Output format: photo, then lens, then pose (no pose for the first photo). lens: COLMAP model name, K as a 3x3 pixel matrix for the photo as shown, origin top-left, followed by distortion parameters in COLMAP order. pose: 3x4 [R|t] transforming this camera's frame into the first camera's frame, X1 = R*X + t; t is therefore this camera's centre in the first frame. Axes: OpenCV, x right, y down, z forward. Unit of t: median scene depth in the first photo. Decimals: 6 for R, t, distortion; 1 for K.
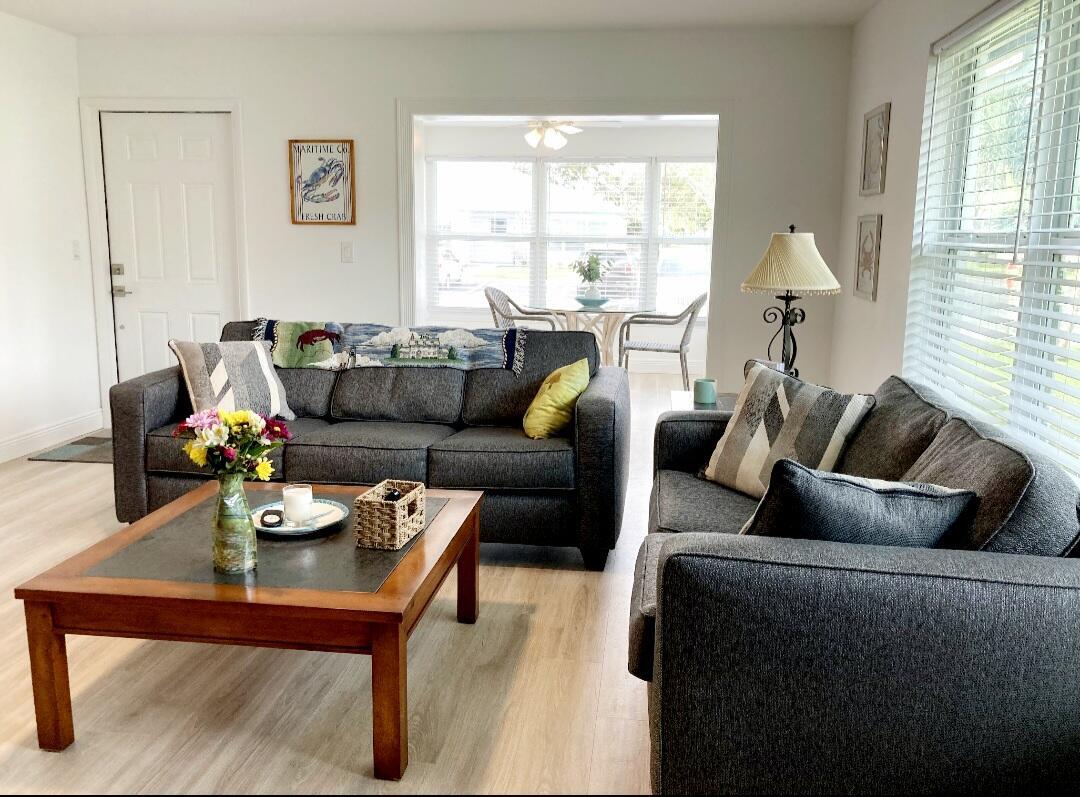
lens RADIAL K [[898.8, 0, 540.0], [0, 898.8, 398.5], [0, 0, 1]] dist [-0.000660, -0.000386]
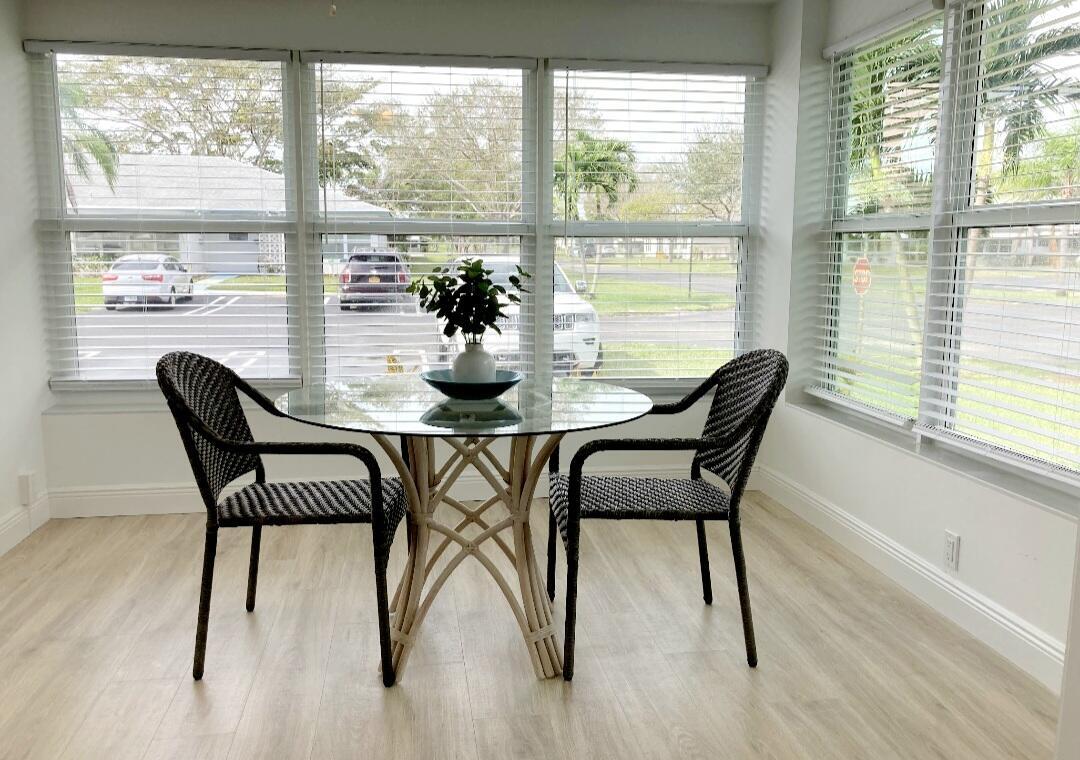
lens RADIAL K [[904.3, 0, 540.0], [0, 904.3, 380.0], [0, 0, 1]] dist [0.006123, 0.001701]
pose [[0.964026, -0.051283, 0.260813, -0.011699], [0.058176, 0.998130, -0.018774, -0.100449], [-0.259363, 0.033272, 0.965207, 0.630477]]
